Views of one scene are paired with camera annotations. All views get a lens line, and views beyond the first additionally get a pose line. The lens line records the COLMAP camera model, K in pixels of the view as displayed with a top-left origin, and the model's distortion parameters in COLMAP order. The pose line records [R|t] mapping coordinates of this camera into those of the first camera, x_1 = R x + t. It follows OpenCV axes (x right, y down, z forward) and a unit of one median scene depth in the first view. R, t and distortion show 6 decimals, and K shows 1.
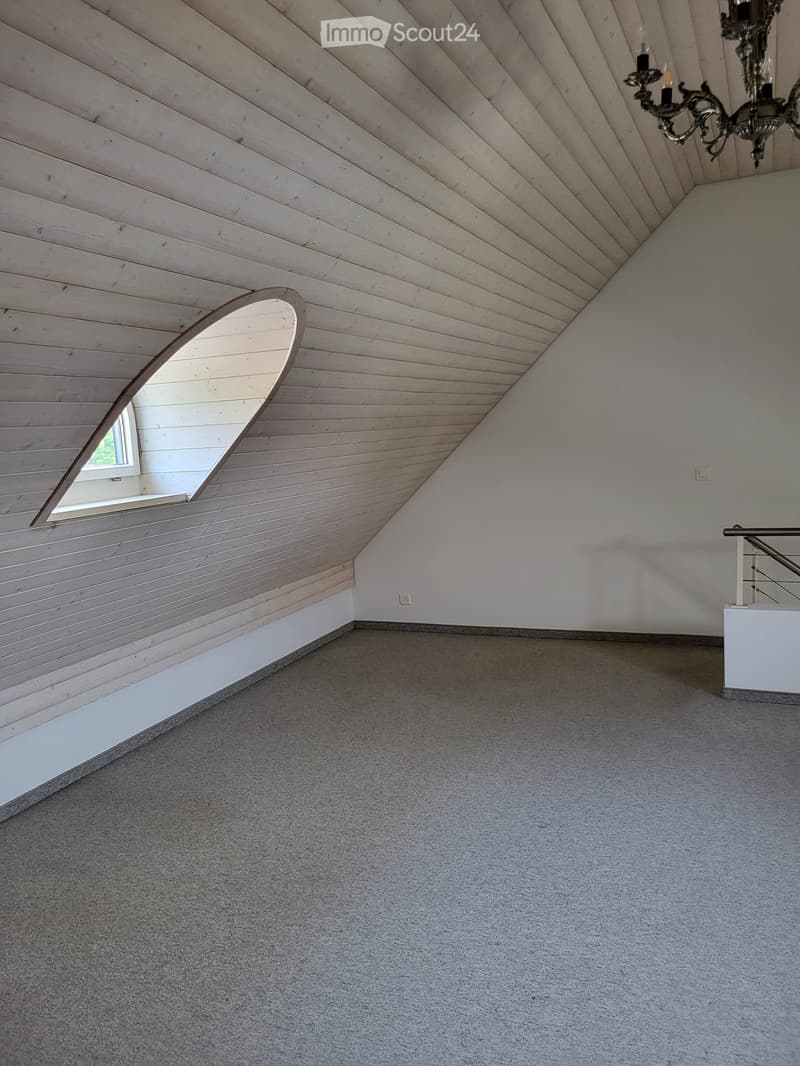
lens RADIAL K [[810.2, 0, 400.6], [0, 810.2, 526.4], [0, 0, 1]] dist [0.021917, -0.009421]
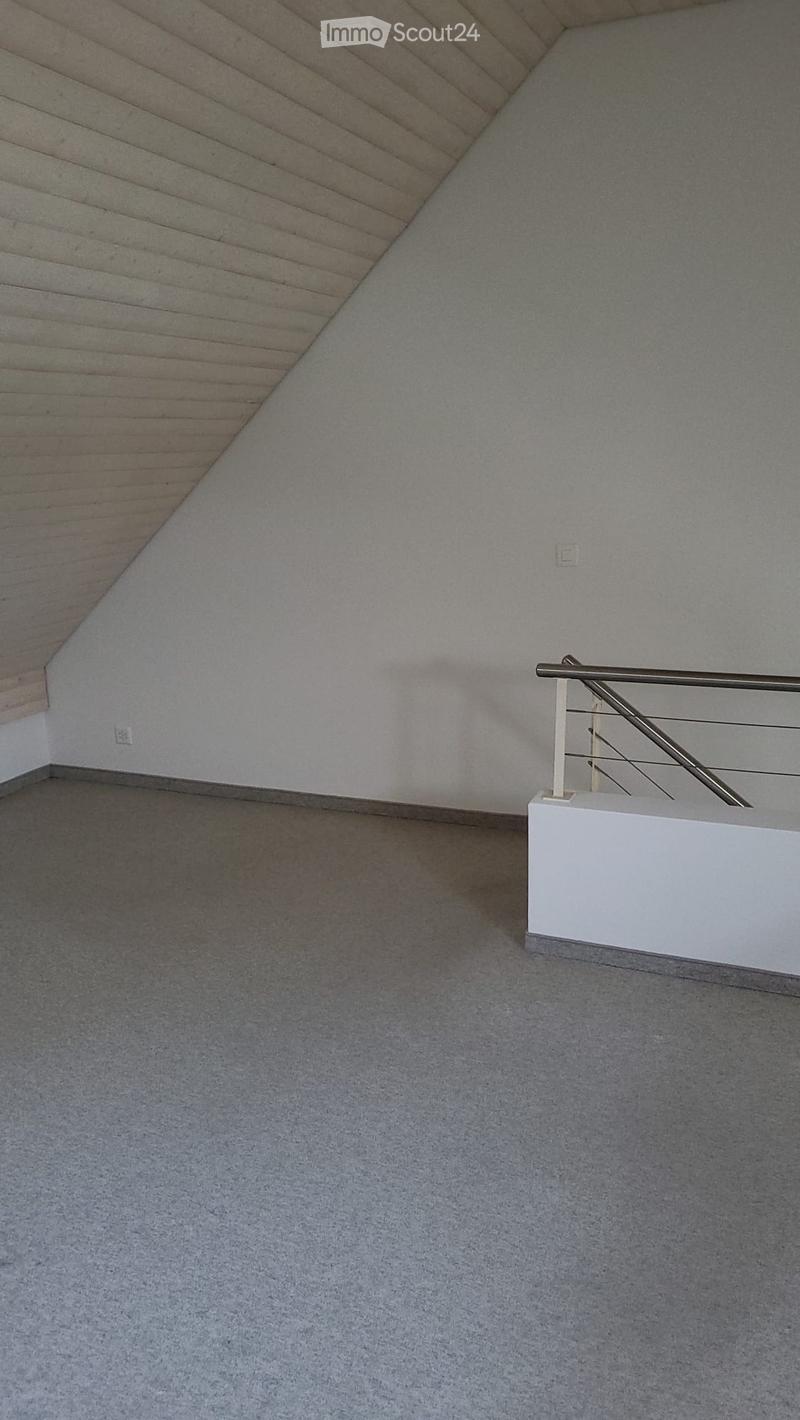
lens RADIAL K [[1137.7, 0, 402.0], [0, 1137.7, 712.5], [0, 0, 1]] dist [0.050020, -0.001595]
pose [[0.997980, 0.031546, 0.055134, 0.197981], [-0.037533, 0.993093, 0.111164, -0.037247], [-0.051247, -0.113009, 0.992271, 0.156548]]
